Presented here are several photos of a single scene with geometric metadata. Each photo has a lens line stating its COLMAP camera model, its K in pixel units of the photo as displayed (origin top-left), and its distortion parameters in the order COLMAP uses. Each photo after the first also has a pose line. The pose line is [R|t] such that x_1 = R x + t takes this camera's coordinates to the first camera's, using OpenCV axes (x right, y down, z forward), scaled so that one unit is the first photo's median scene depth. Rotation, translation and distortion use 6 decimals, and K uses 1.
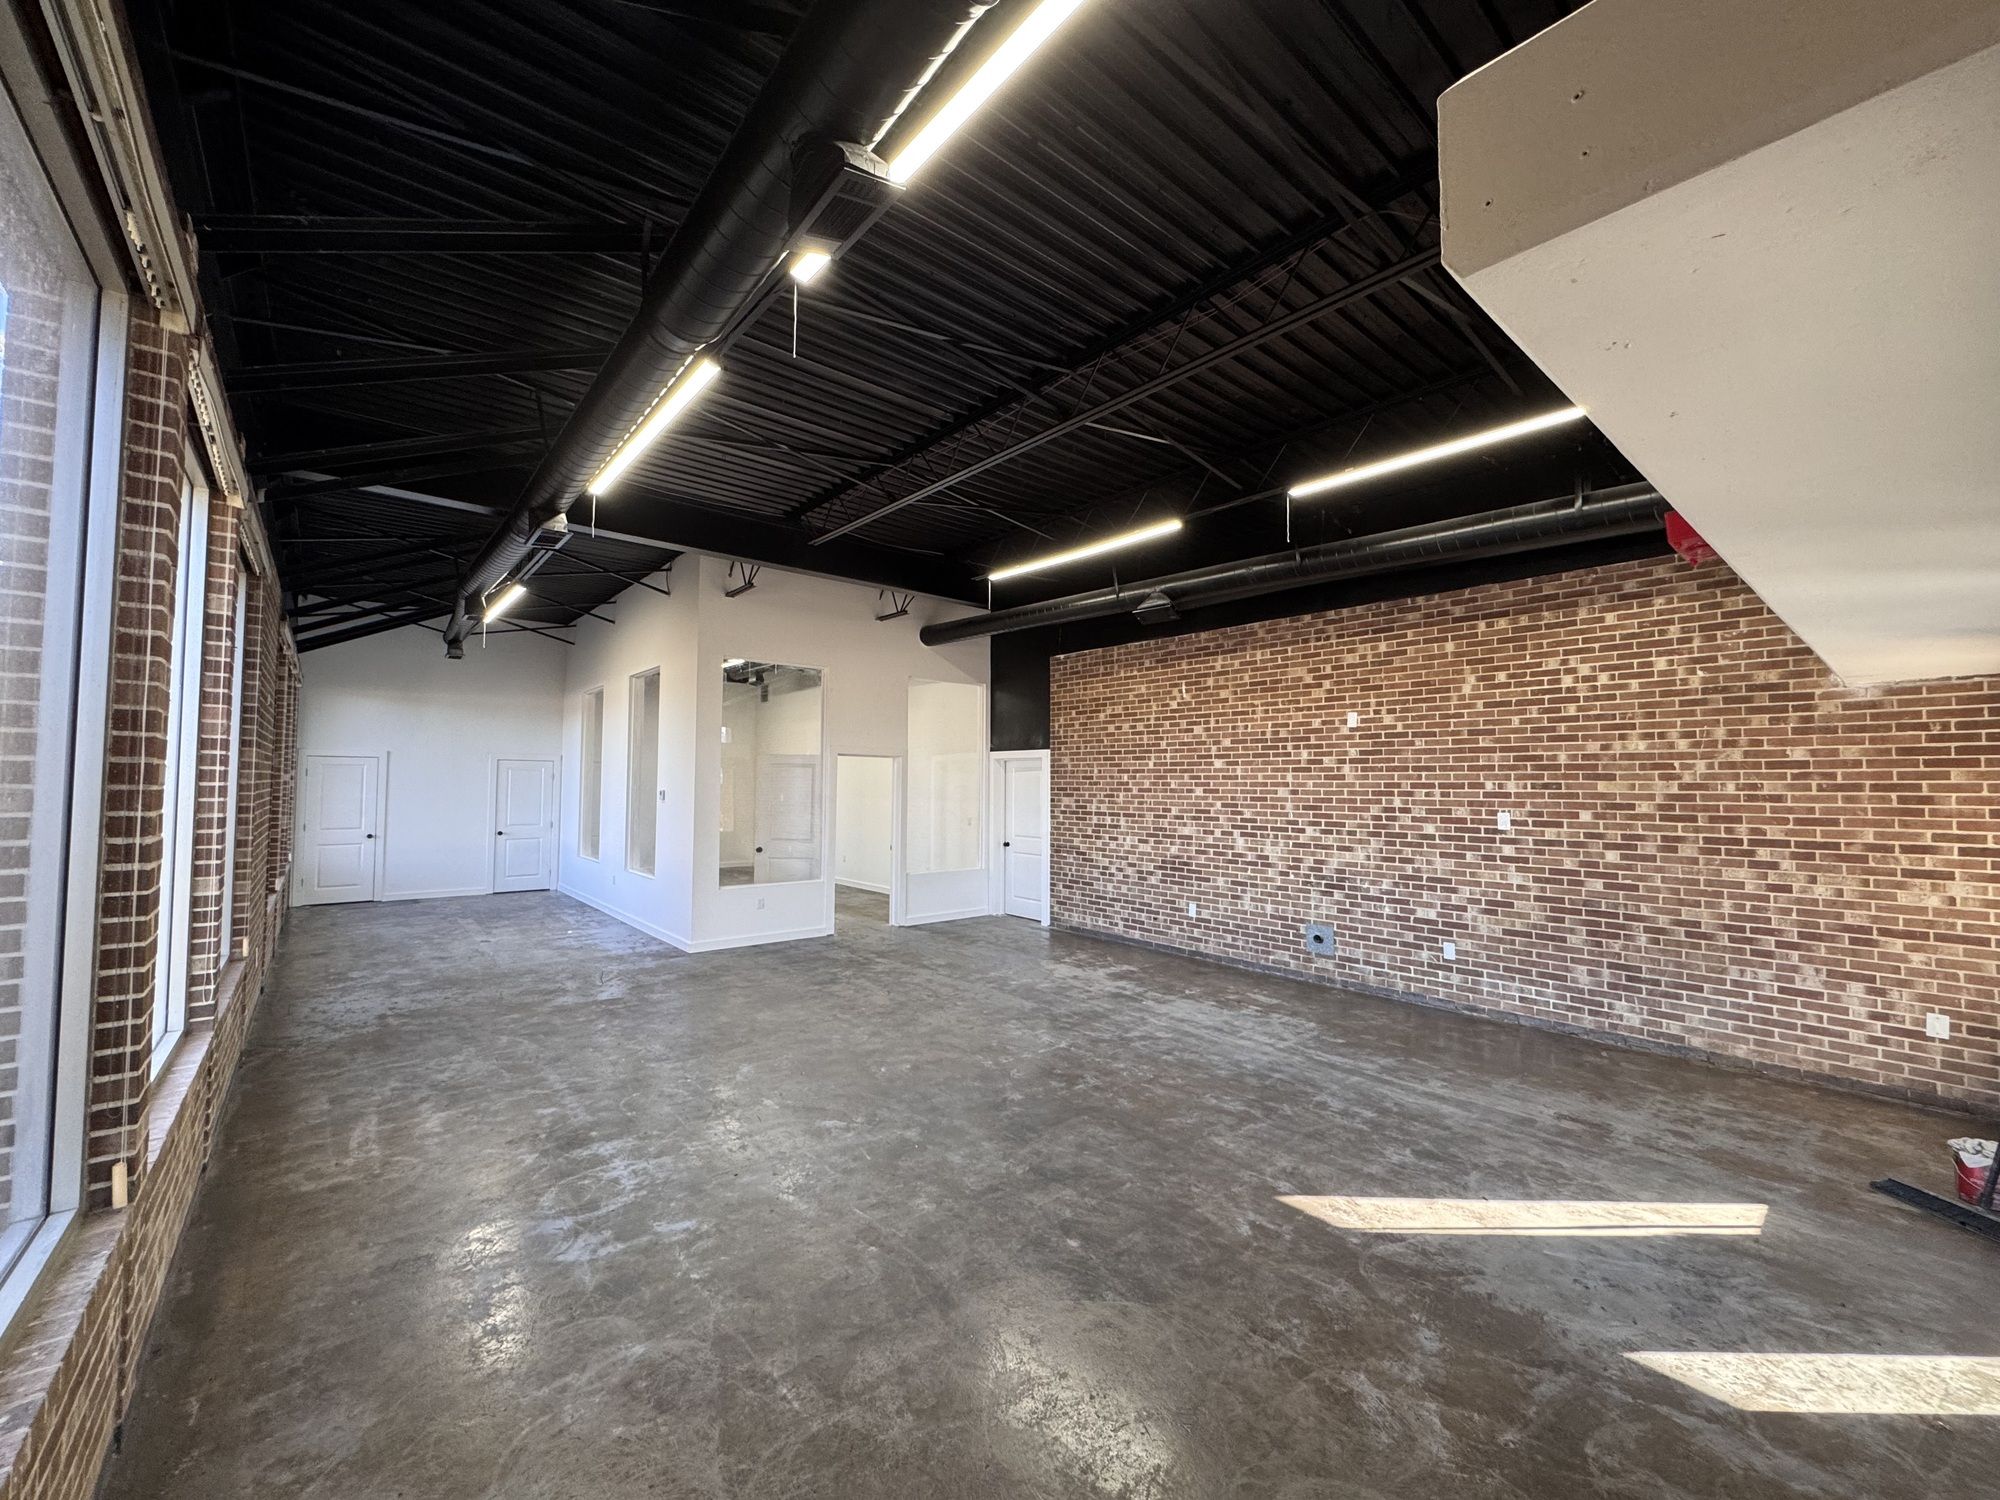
lens RADIAL K [[799.0, 0, 1000.0], [0, 799.0, 750.0], [0, 0, 1]] dist [-0.002320, 0.000044]
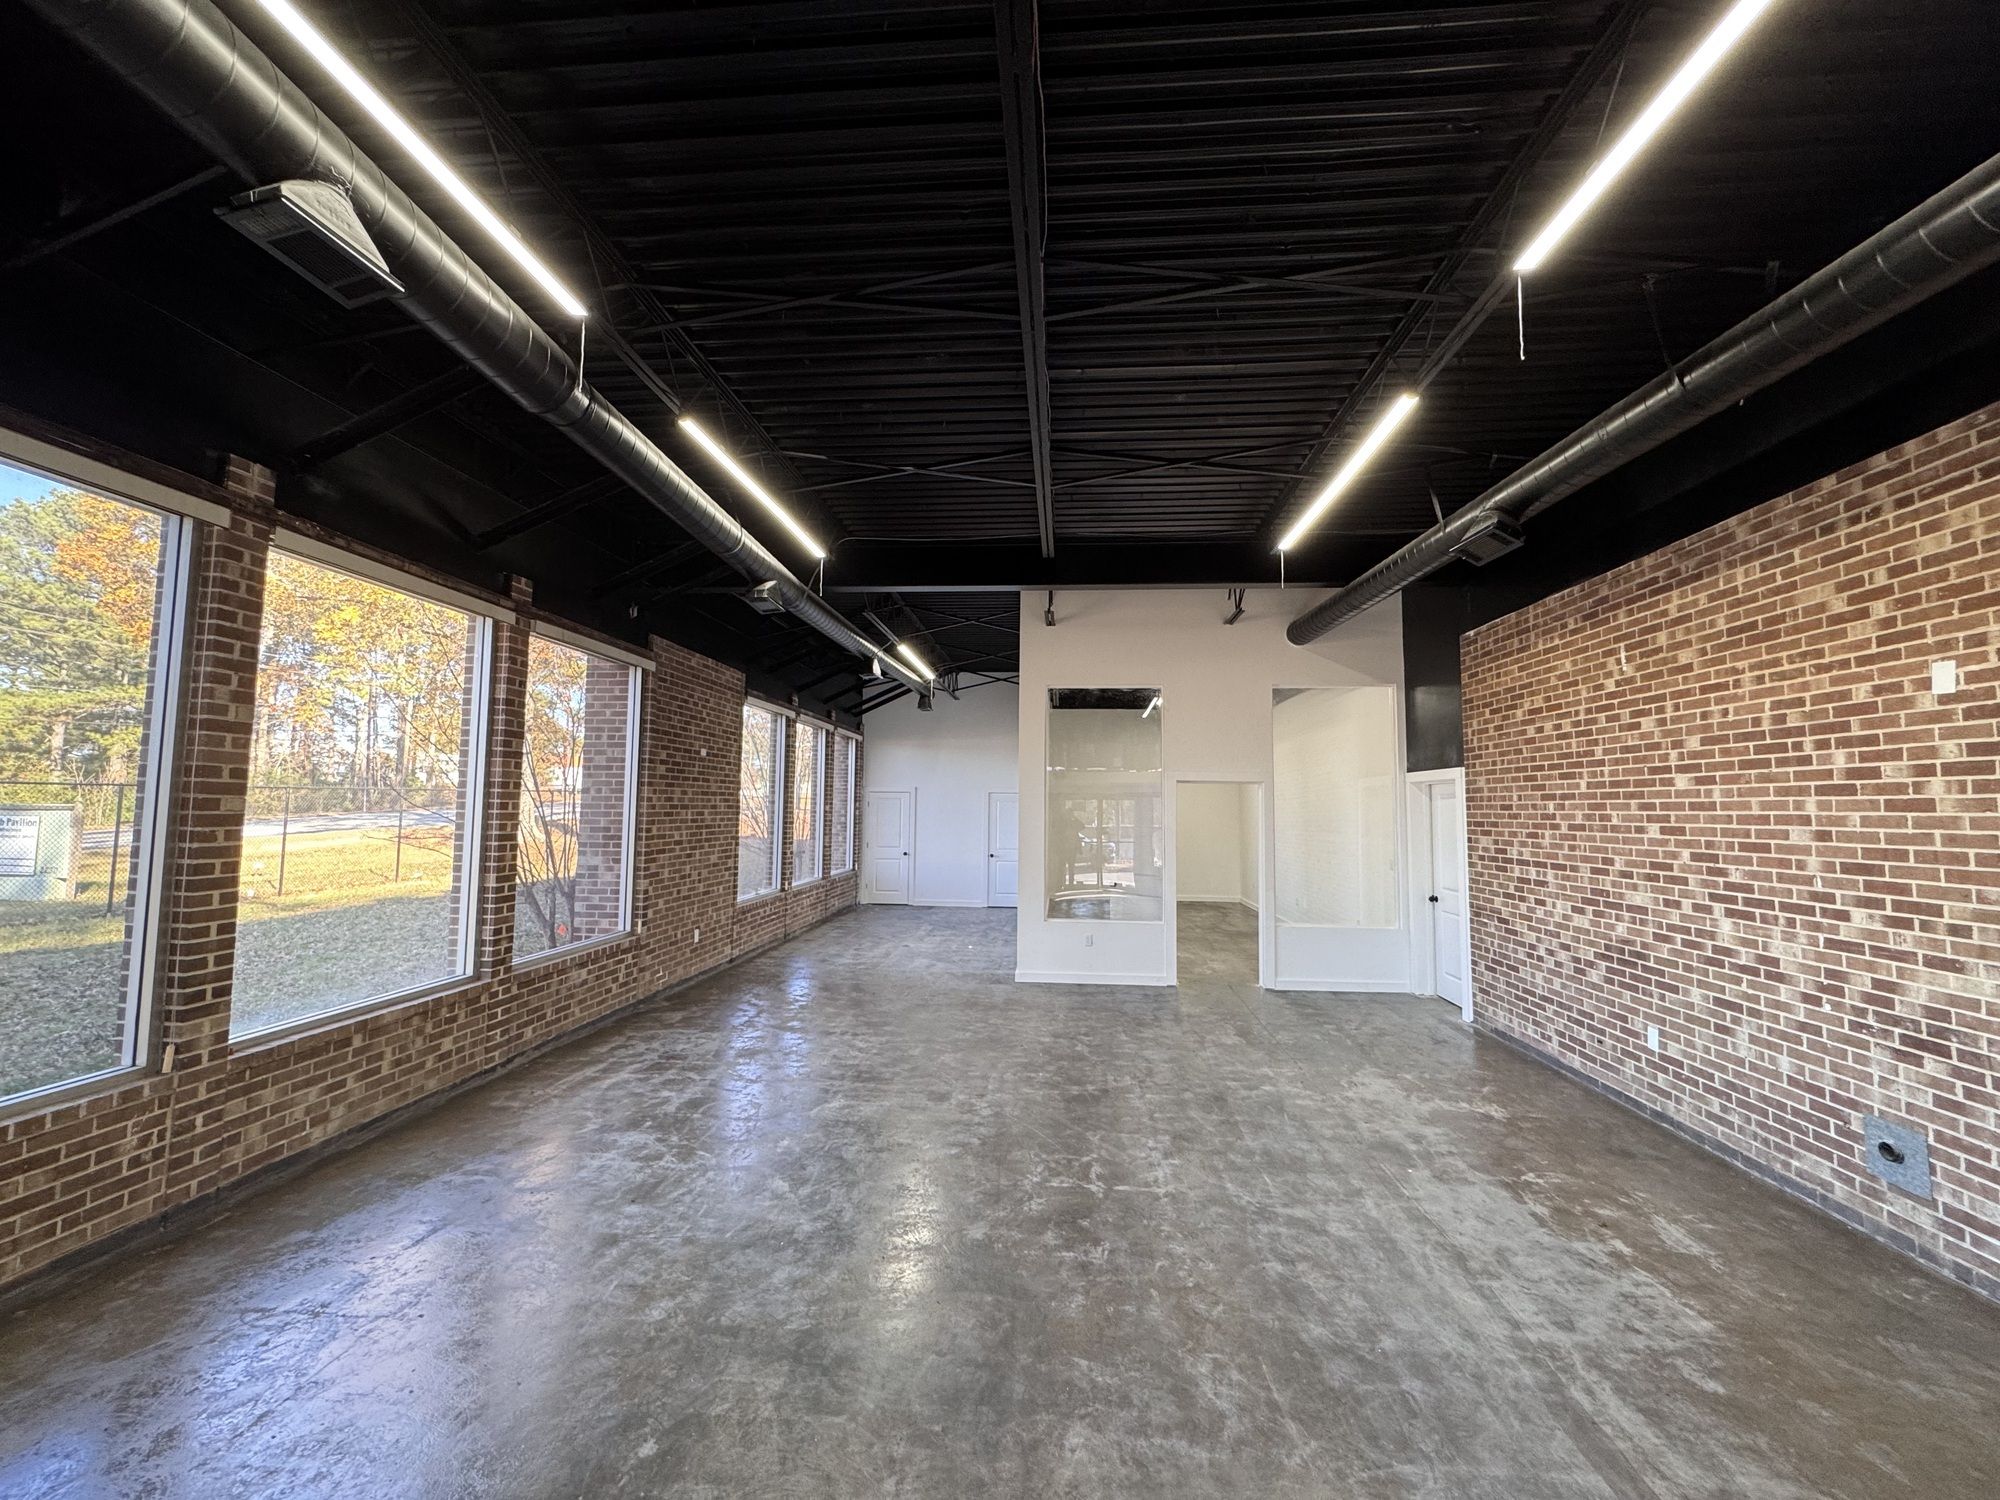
lens RADIAL K [[799.0, 0, 1000.0], [0, 799.0, 750.0], [0, 0, 1]] dist [-0.002320, 0.000044]
pose [[0.711270, -0.051094, -0.701059, 0.350493], [0.024027, 0.998539, -0.048398, 0.011240], [0.702508, 0.017580, 0.711459, 0.285985]]
